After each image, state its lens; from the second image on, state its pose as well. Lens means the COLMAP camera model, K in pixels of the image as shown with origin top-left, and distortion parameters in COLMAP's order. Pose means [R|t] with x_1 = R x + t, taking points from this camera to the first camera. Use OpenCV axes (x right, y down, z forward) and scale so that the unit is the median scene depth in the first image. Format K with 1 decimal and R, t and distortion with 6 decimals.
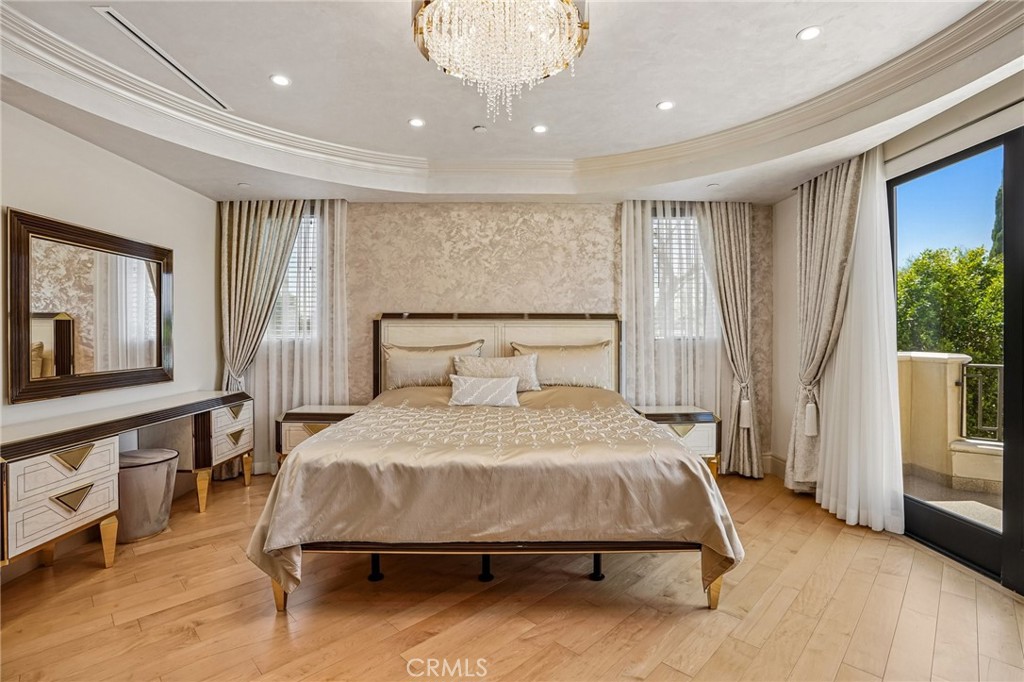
lens RADIAL K [[481.2, 0, 514.4], [0, 481.2, 328.9], [0, 0, 1]] dist [-0.056014, 0.033007]
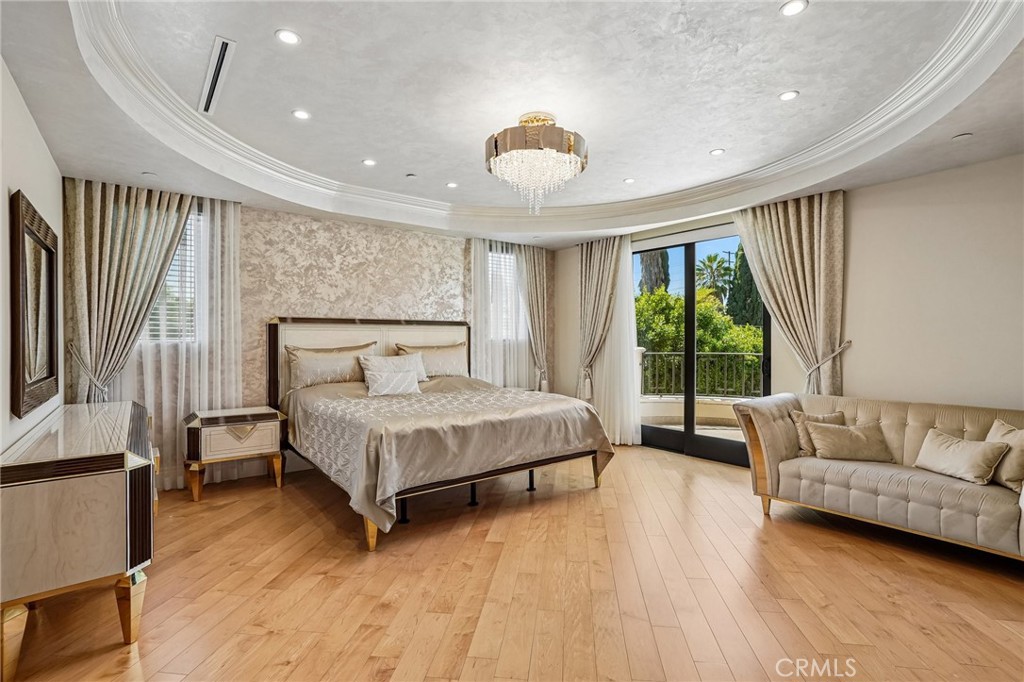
lens RADIAL K [[481.2, 0, 514.4], [0, 481.2, 328.9], [0, 0, 1]] dist [-0.056014, 0.033007]
pose [[0.790431, 0.008510, 0.612492, -0.500755], [-0.002555, 0.999941, -0.010595, 0.002545], [-0.612546, 0.006810, 0.790405, -0.136154]]
